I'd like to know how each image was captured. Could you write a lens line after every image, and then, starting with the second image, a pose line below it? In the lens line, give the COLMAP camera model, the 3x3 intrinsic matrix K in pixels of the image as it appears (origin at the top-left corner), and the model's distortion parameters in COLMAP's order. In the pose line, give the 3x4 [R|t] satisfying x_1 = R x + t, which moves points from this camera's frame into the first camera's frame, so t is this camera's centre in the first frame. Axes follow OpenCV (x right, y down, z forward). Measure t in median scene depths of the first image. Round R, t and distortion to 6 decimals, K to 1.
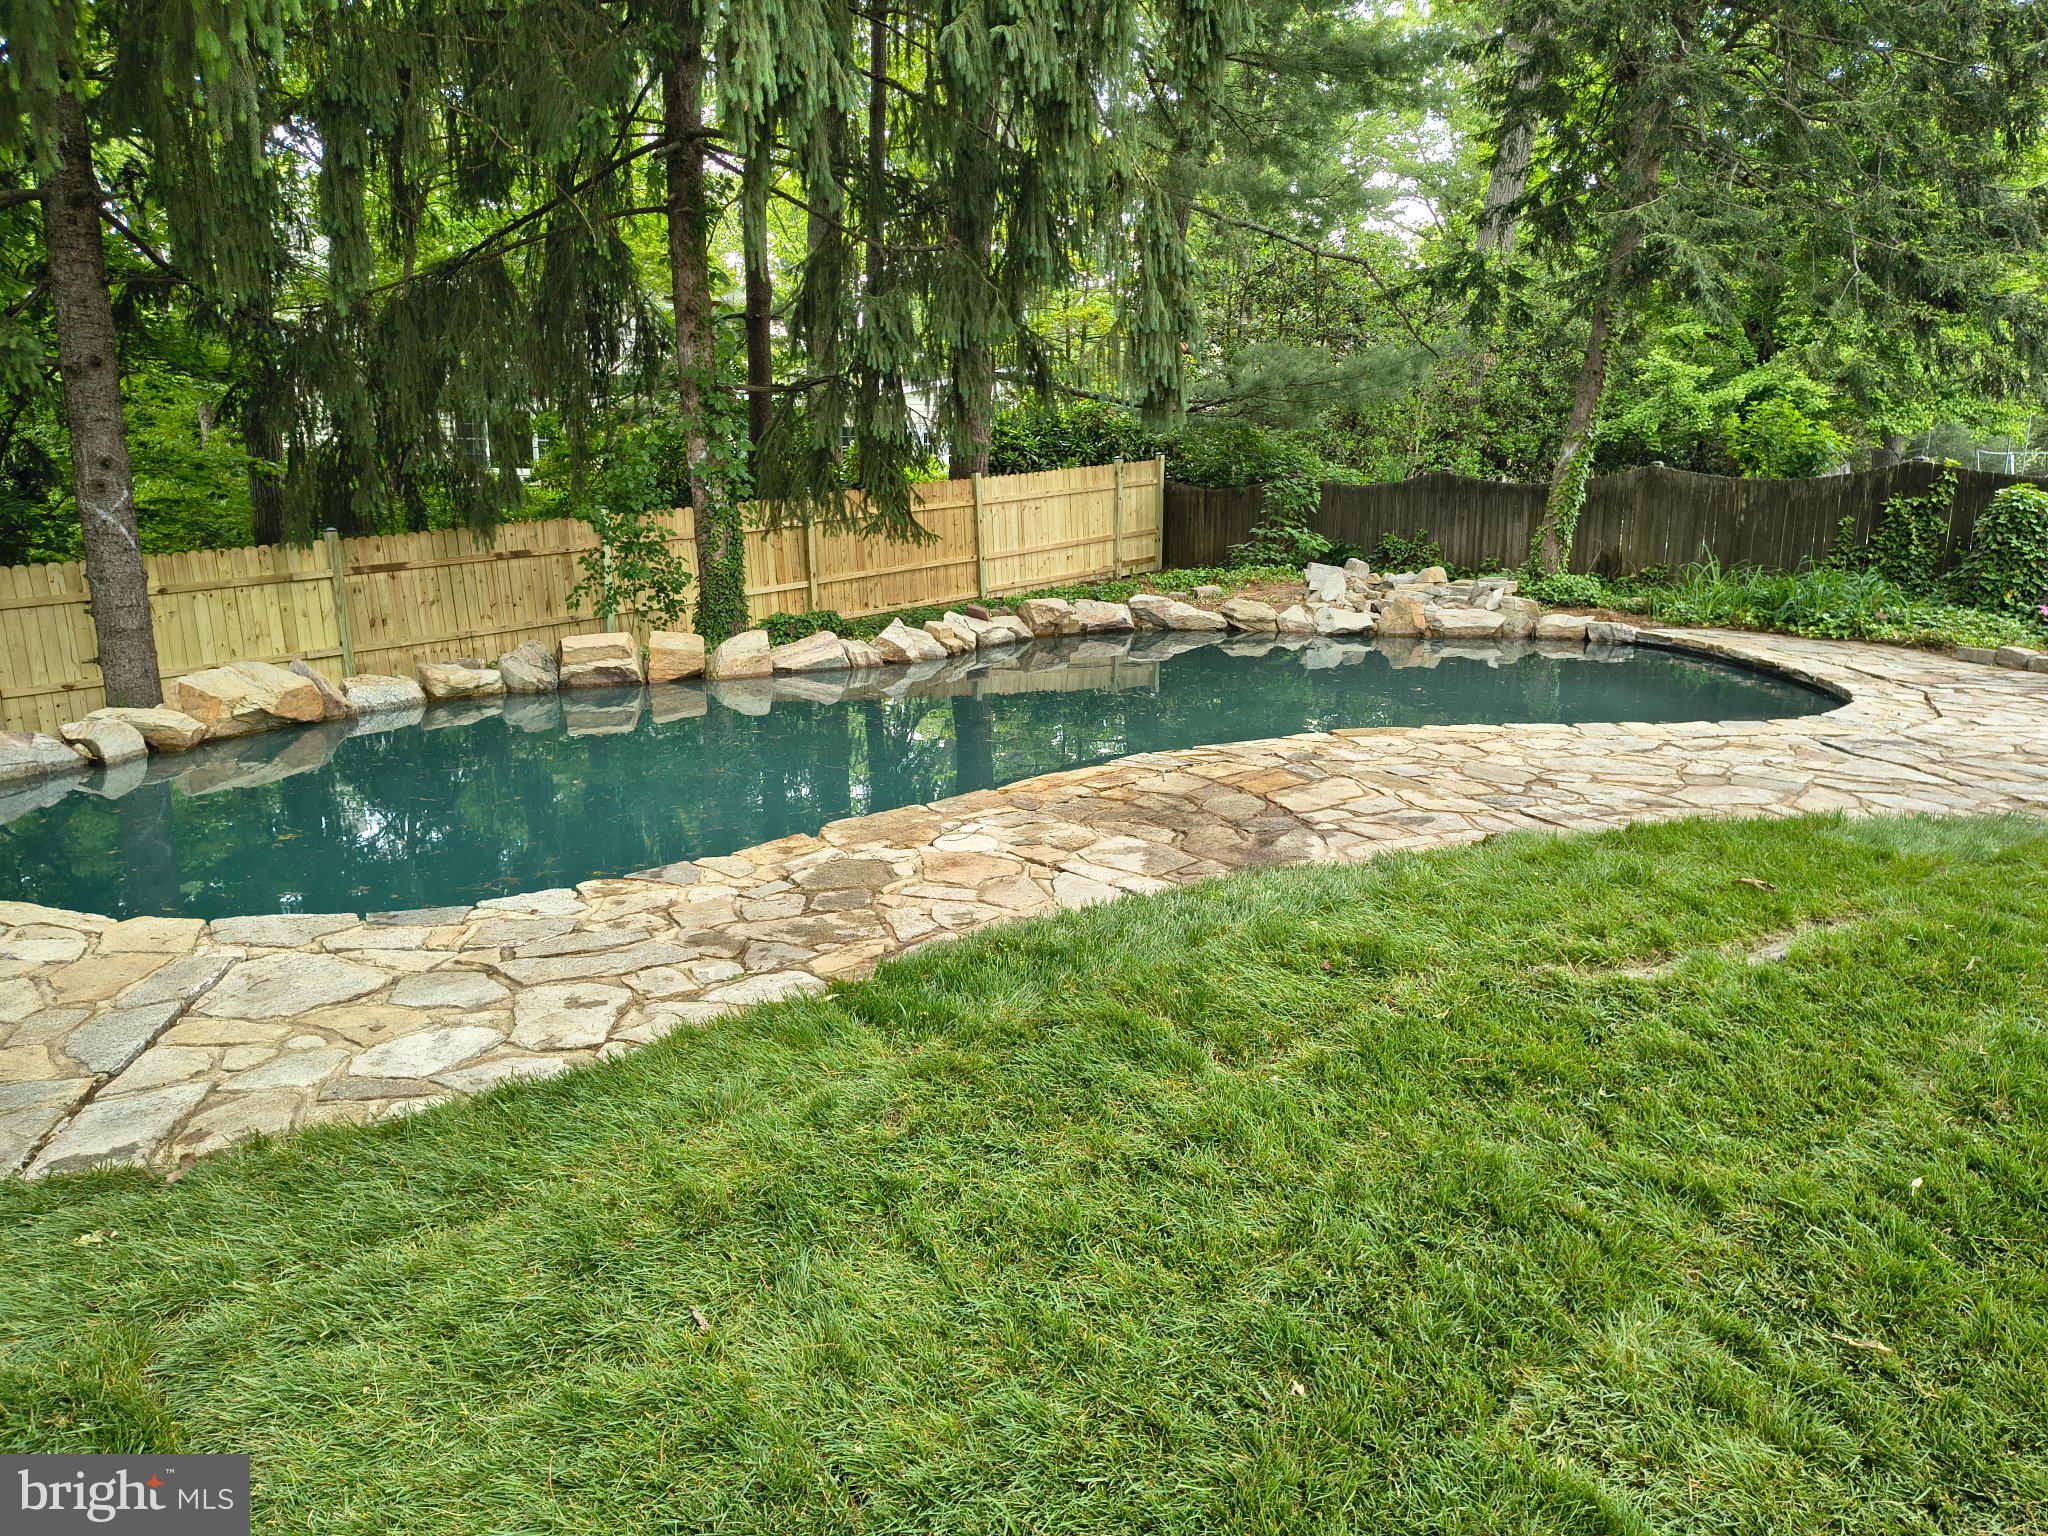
lens RADIAL K [[1441.9, 0, 1024.0], [0, 1441.9, 768.0], [0, 0, 1]] dist [0.063906, -0.051713]
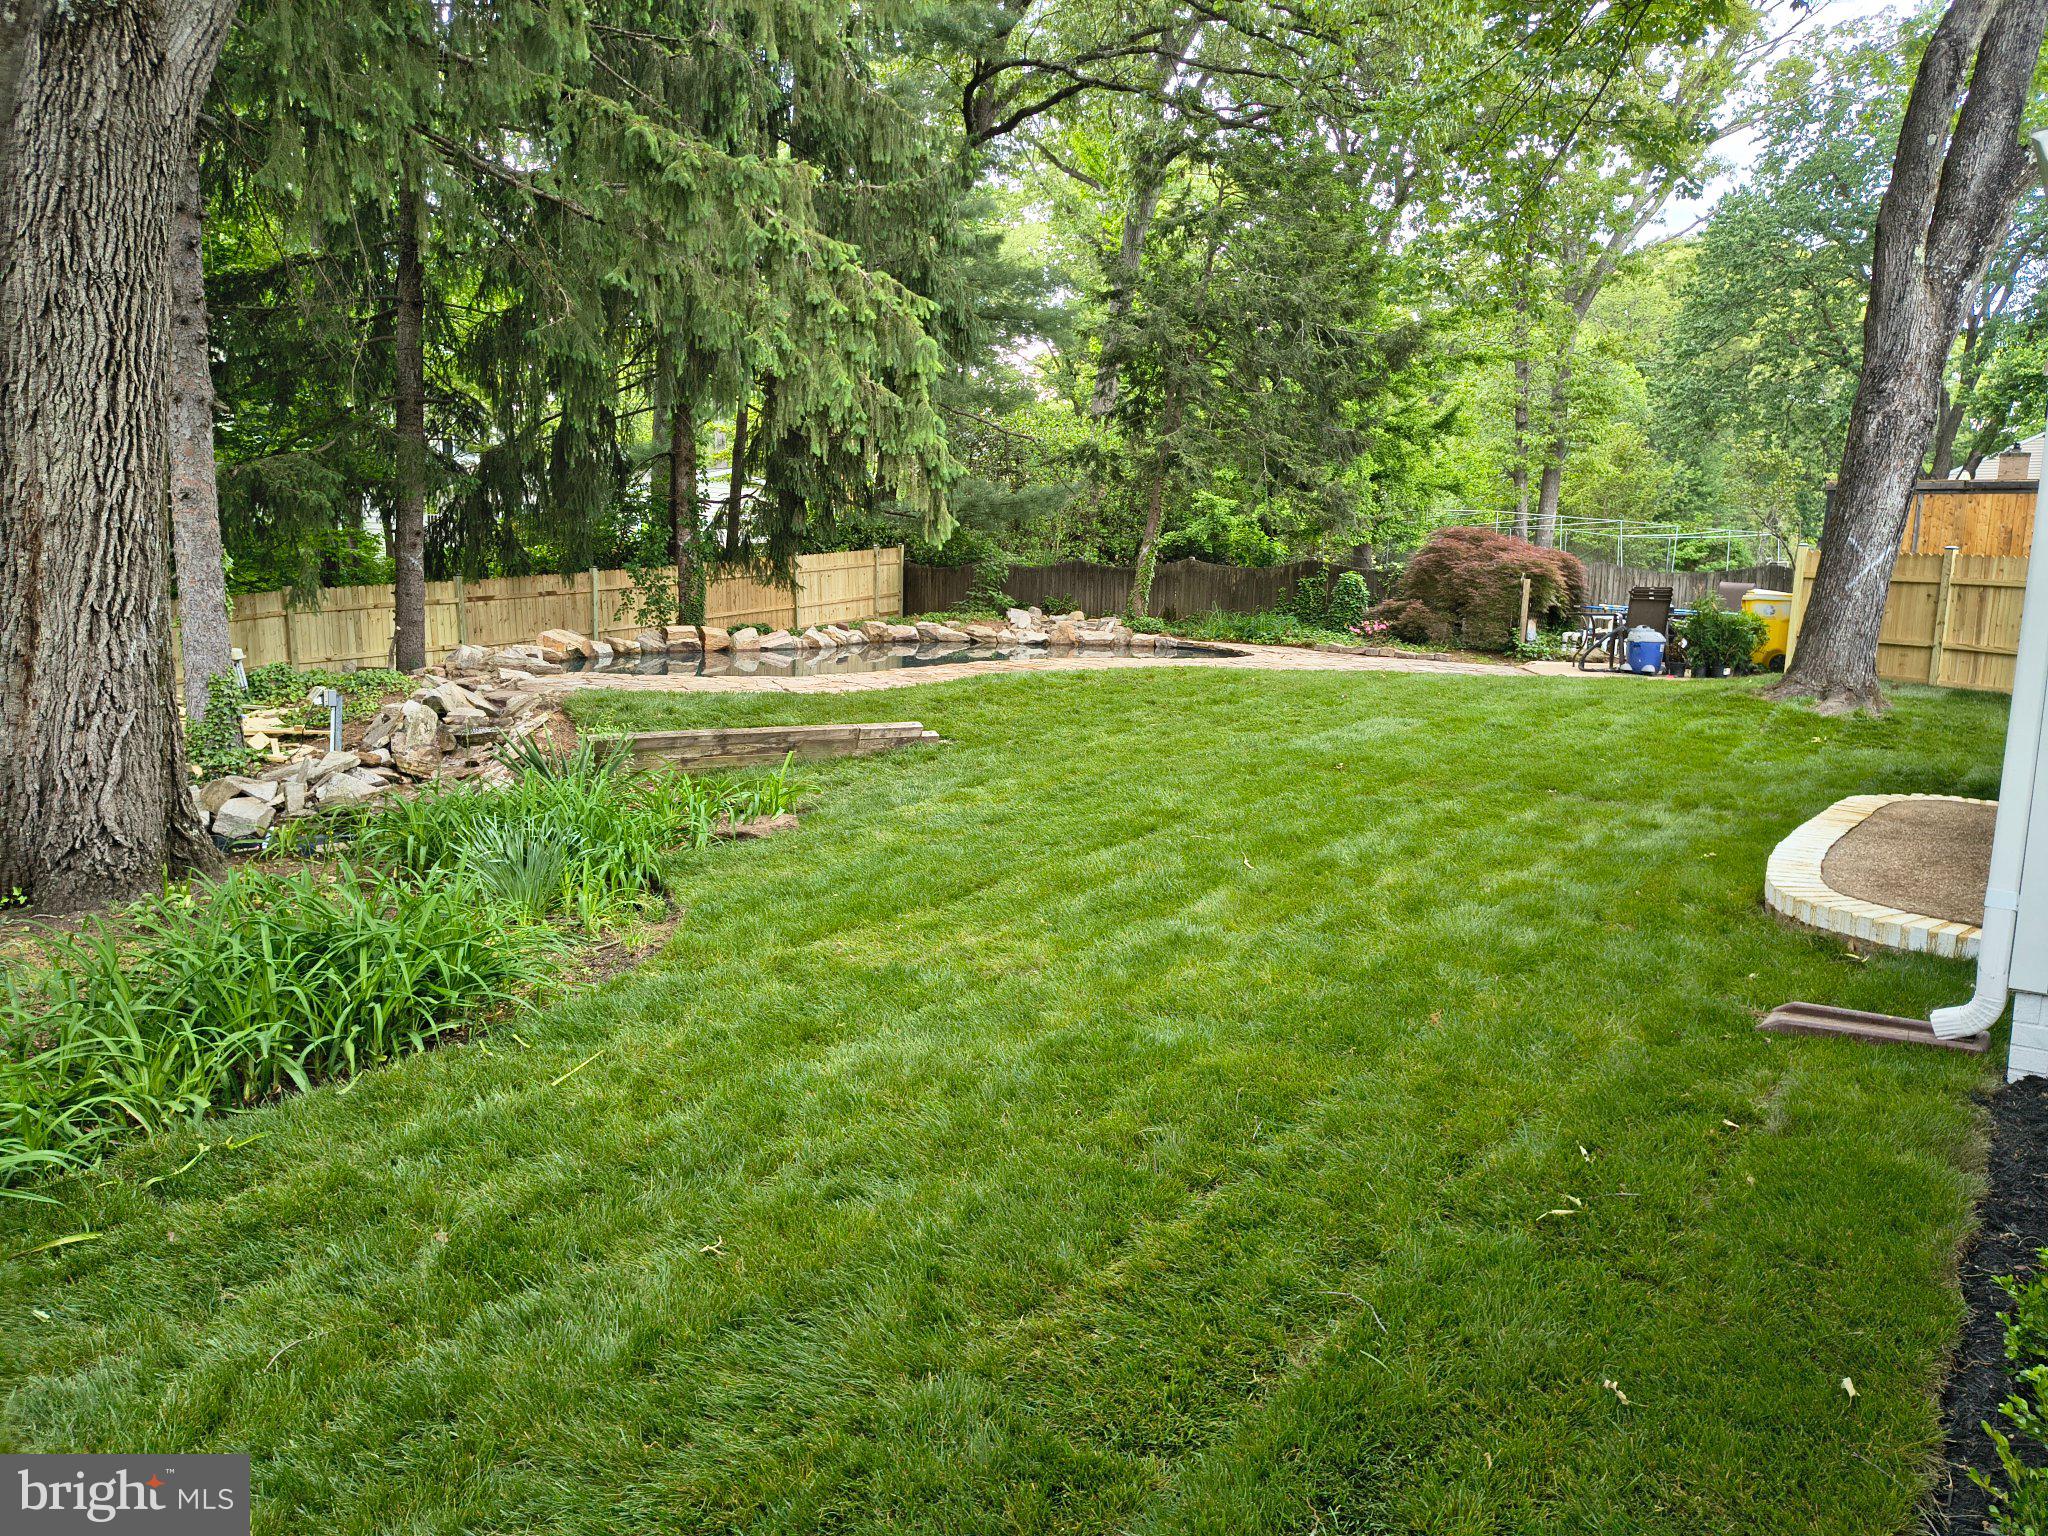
lens RADIAL K [[1441.9, 0, 1024.0], [0, 1441.9, 768.0], [0, 0, 1]] dist [0.063906, -0.051713]
pose [[0.968766, -0.011773, 0.247697, -0.220467], [0.026709, 0.998015, -0.057027, 0.151748], [-0.246534, 0.061862, 0.967158, -0.682622]]
